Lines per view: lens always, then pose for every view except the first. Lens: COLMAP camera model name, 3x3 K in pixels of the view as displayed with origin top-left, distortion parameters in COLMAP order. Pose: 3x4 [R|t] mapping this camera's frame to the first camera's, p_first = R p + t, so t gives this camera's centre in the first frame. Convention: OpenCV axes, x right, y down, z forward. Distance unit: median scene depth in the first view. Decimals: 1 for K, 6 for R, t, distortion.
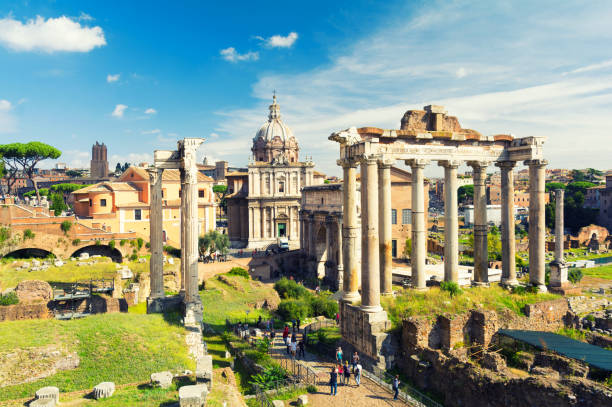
lens RADIAL K [[441.5, 0, 306.0], [0, 441.5, 203.5], [0, 0, 1]] dist [-0.004608, -0.002379]
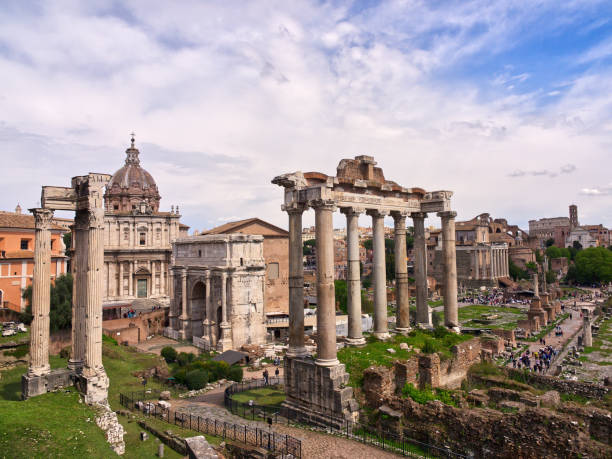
lens RADIAL K [[450.5, 0, 312.0], [0, 450.5, 217.8], [0, 0, 1]] dist [-0.035027, 0.004555]
pose [[0.931759, 0.024642, 0.362241, -0.104432], [0.008408, 0.995962, -0.089379, 0.007272], [-0.362981, 0.086325, 0.927789, 0.043969]]
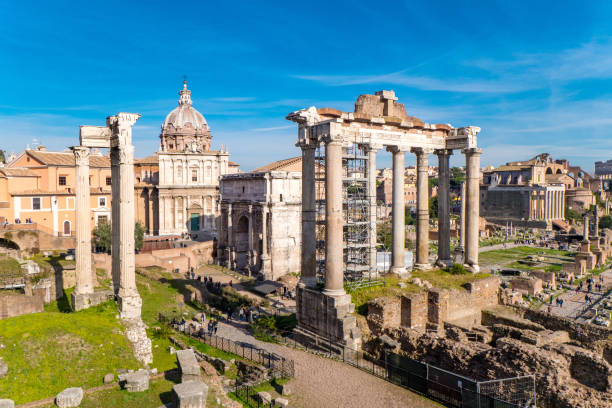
lens RADIAL K [[439.2, 0, 306.0], [0, 439.2, 204.0], [0, 0, 1]] dist [-0.045751, -0.001654]
pose [[0.973305, 0.002475, 0.229503, -0.060712], [-0.006294, 0.999854, 0.015913, 0.011421], [-0.229430, -0.016932, 0.973178, 0.030439]]
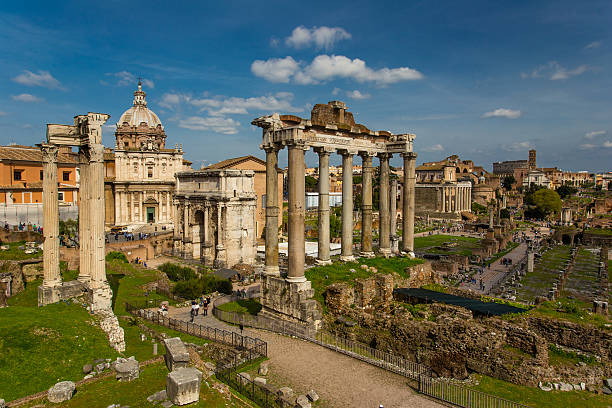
lens RADIAL K [[391.5, 0, 306.0], [0, 391.5, 204.0], [0, 0, 1]] dist [-0.019983, -0.000564]
pose [[0.929656, -0.002265, 0.368422, -0.084385], [-0.009837, 0.999472, 0.030966, 0.007823], [-0.368297, -0.032412, 0.929143, 0.037443]]
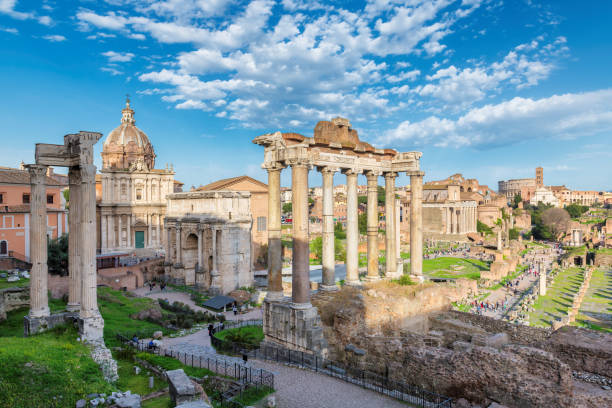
lens RADIAL K [[413.3, 0, 306.6], [0, 413.3, 213.3], [0, 0, 1]] dist [0.001652, -0.037230]
pose [[0.925055, 0.000609, 0.379832, -0.094047], [-0.000505, 1.000000, -0.000374, 0.008365], [-0.379832, 0.000155, 0.925055, 0.039561]]
